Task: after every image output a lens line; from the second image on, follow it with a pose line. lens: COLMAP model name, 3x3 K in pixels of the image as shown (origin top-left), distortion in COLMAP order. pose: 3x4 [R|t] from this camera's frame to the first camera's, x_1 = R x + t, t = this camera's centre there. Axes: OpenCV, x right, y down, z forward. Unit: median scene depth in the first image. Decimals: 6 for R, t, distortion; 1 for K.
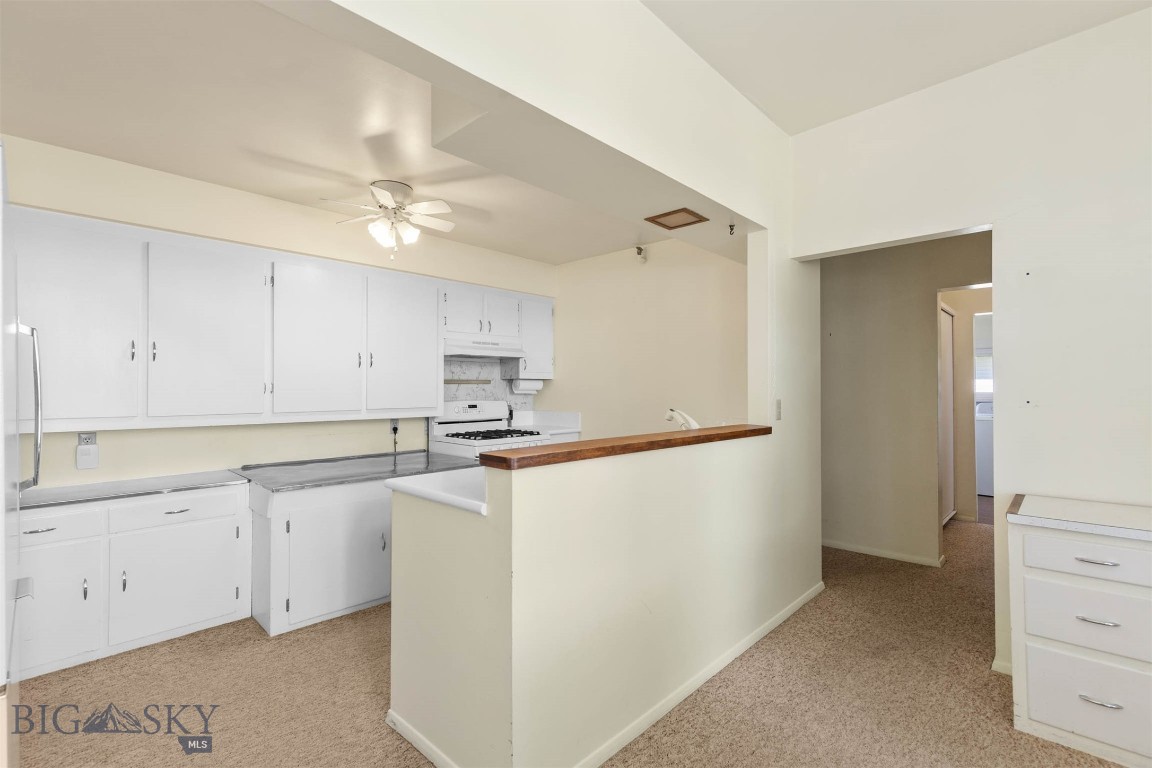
lens RADIAL K [[522.8, 0, 575.4], [0, 522.8, 384.5], [0, 0, 1]] dist [0.010696, -0.002656]
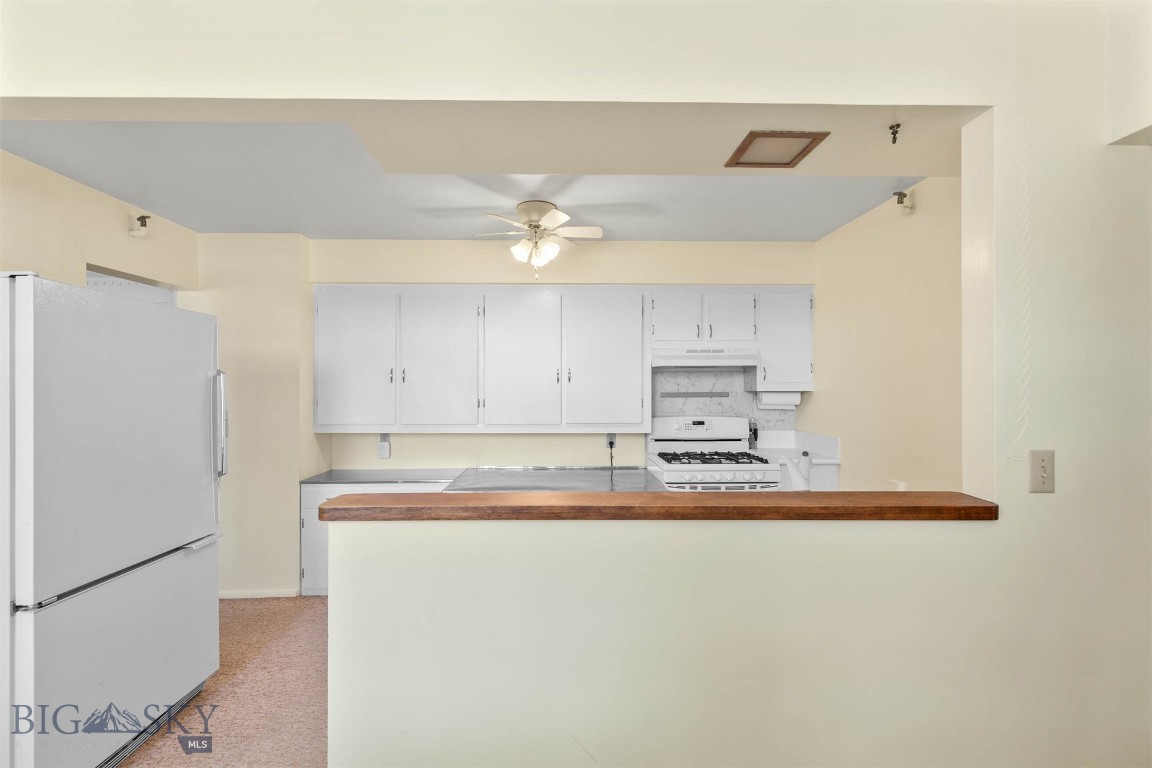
lens RADIAL K [[522.8, 0, 572.7], [0, 522.8, 389.0], [0, 0, 1]] dist [0.010696, -0.002656]
pose [[0.705146, -0.000164, -0.709062, 0.290728], [0.006054, 0.999965, 0.005789, -0.022736], [0.709036, -0.008375, 0.705123, 0.240188]]
